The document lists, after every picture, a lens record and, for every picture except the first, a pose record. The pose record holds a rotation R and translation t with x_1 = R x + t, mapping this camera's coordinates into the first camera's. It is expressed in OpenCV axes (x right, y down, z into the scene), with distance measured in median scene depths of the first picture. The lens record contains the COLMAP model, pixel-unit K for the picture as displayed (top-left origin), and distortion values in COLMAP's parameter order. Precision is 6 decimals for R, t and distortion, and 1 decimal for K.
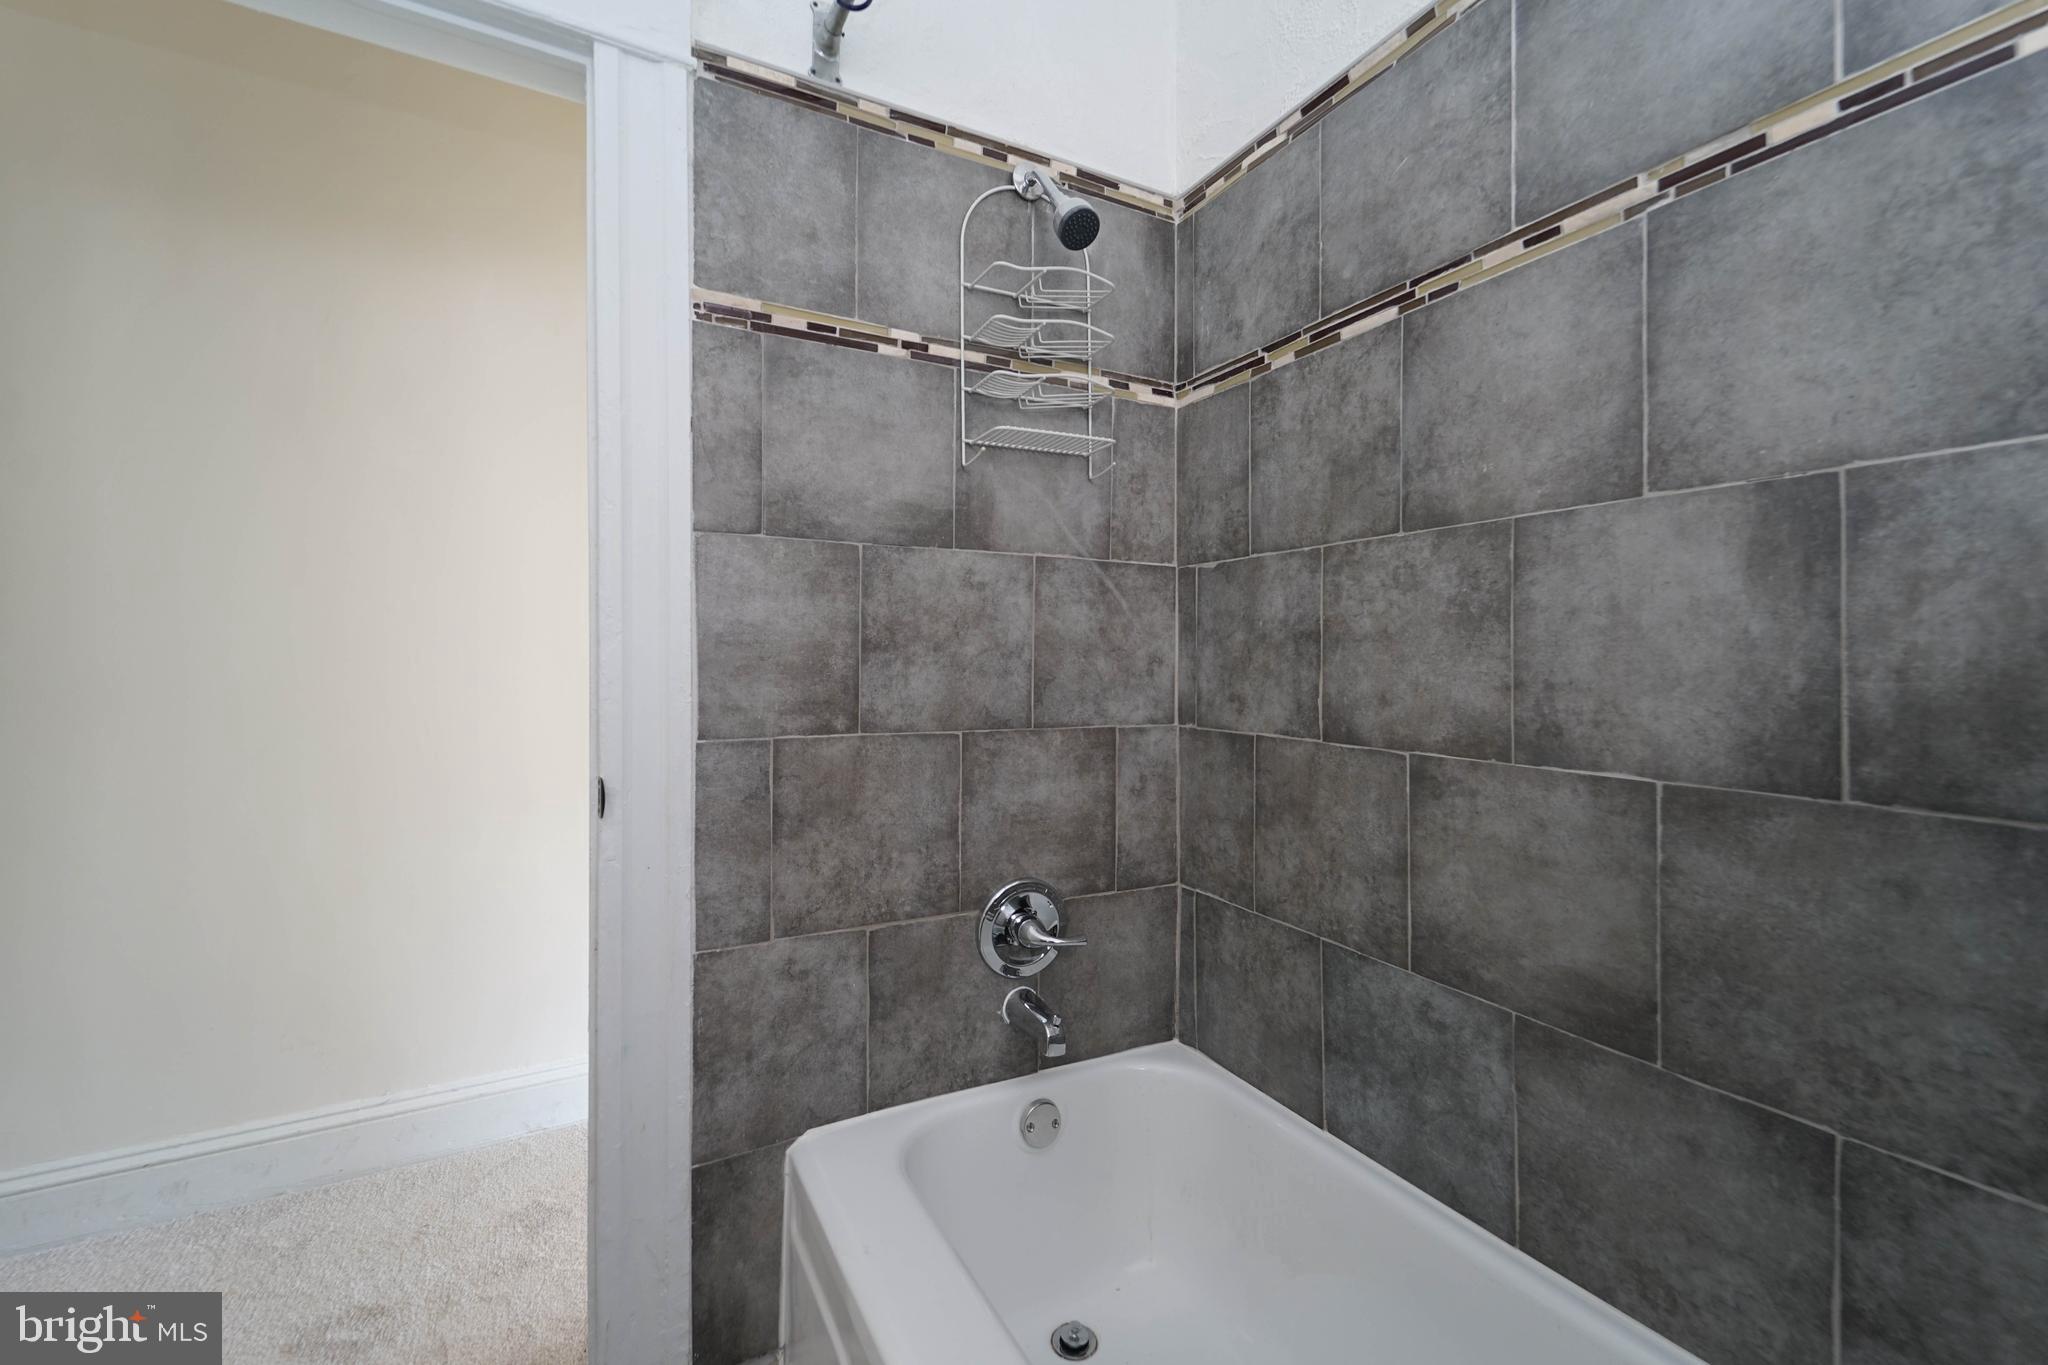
lens RADIAL K [[821.7, 0, 1023.4], [0, 821.7, 667.1], [0, 0, 1]] dist [-0.020130, -0.000330]
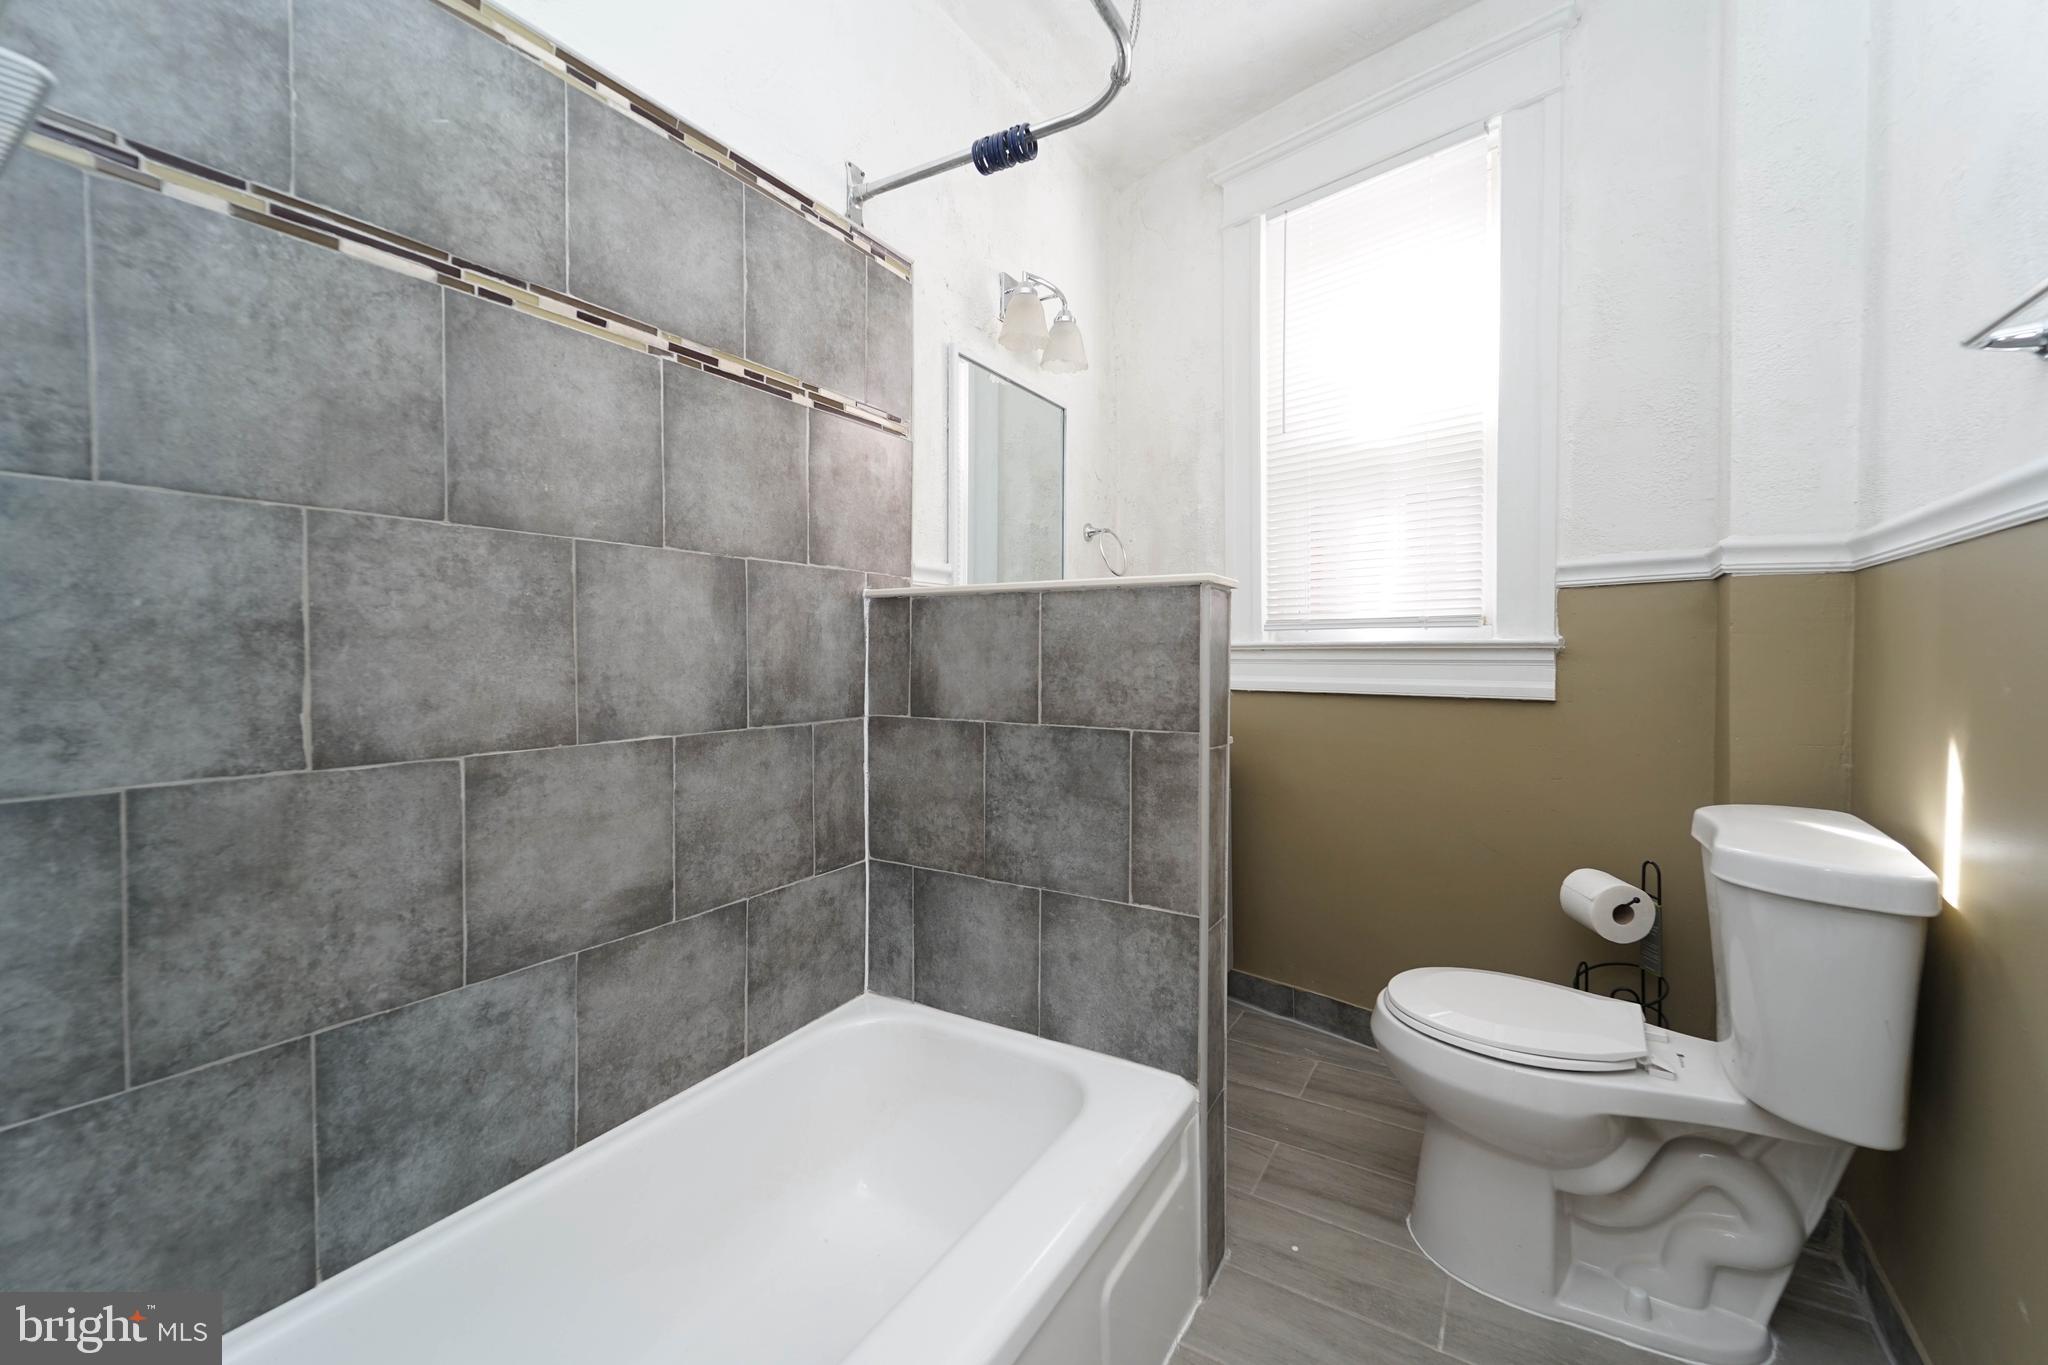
lens RADIAL K [[821.7, 0, 1023.4], [0, 821.7, 667.1], [0, 0, 1]] dist [-0.020130, -0.000330]
pose [[-0.505727, -0.016677, 0.862533, -0.729157], [0.010327, 0.999624, 0.025383, -0.018388], [-0.862632, 0.021744, -0.505365, 0.992864]]
